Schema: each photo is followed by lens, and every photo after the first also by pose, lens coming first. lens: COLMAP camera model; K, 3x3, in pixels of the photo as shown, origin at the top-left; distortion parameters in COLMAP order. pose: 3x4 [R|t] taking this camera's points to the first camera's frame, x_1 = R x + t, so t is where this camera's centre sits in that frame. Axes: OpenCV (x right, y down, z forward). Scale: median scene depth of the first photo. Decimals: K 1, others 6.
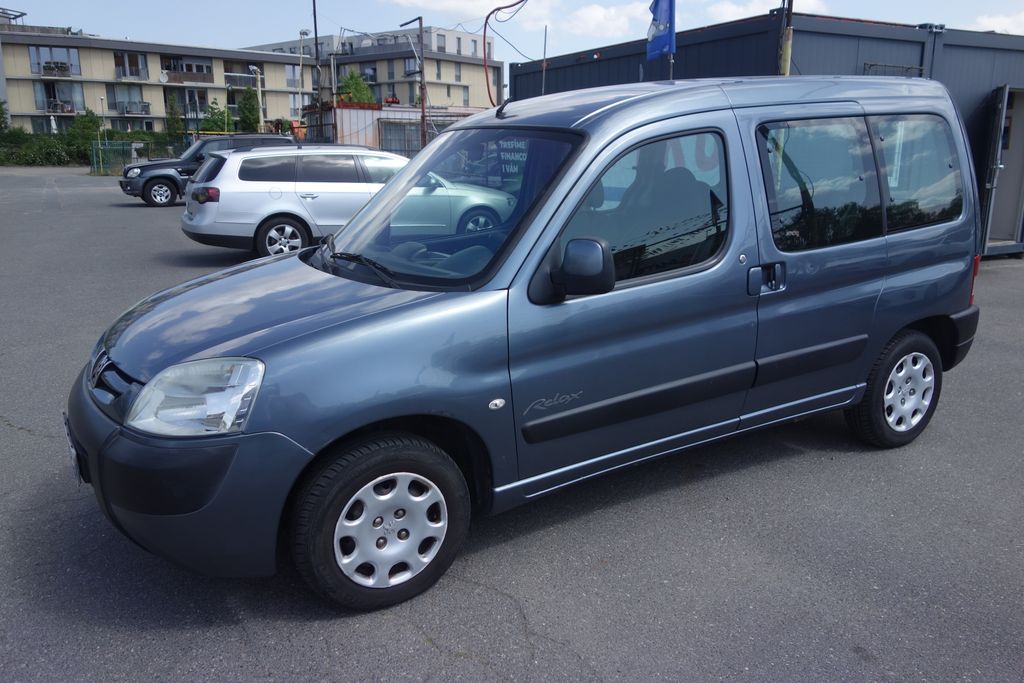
lens RADIAL K [[806.2, 0, 511.7], [0, 806.2, 341.7], [0, 0, 1]] dist [0.007020, -0.005528]
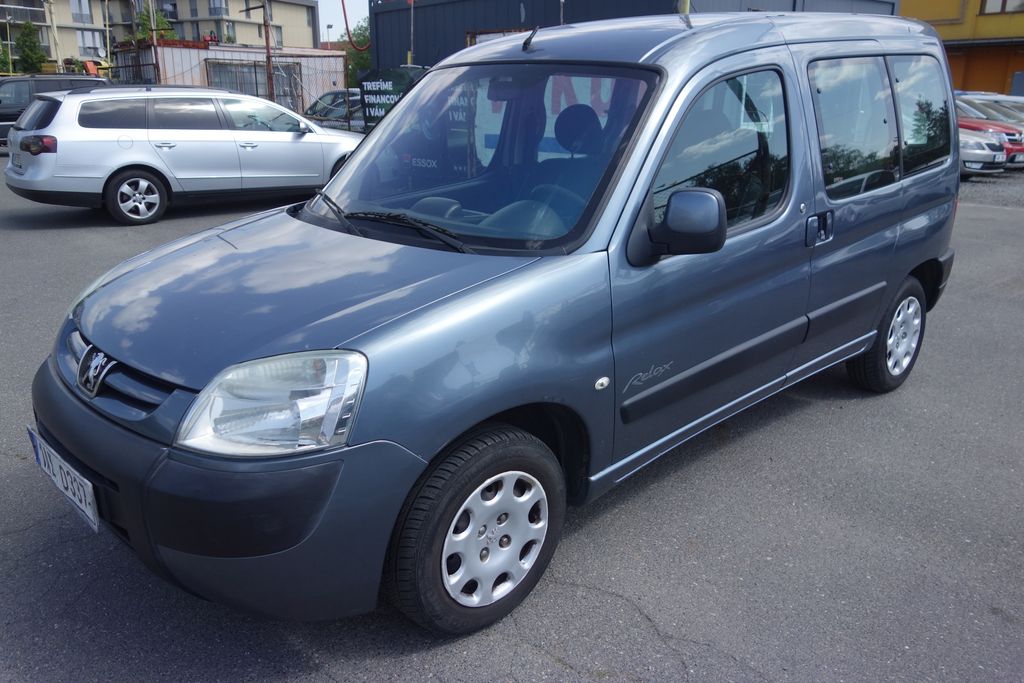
lens RADIAL K [[806.2, 0, 511.5], [0, 806.2, 340.7], [0, 0, 1]] dist [0.007020, -0.005528]
pose [[0.977127, -0.057640, 0.204696, -0.213937], [0.044991, 0.996810, 0.065920, -0.022464], [-0.207843, -0.055203, 0.976603, 0.125254]]
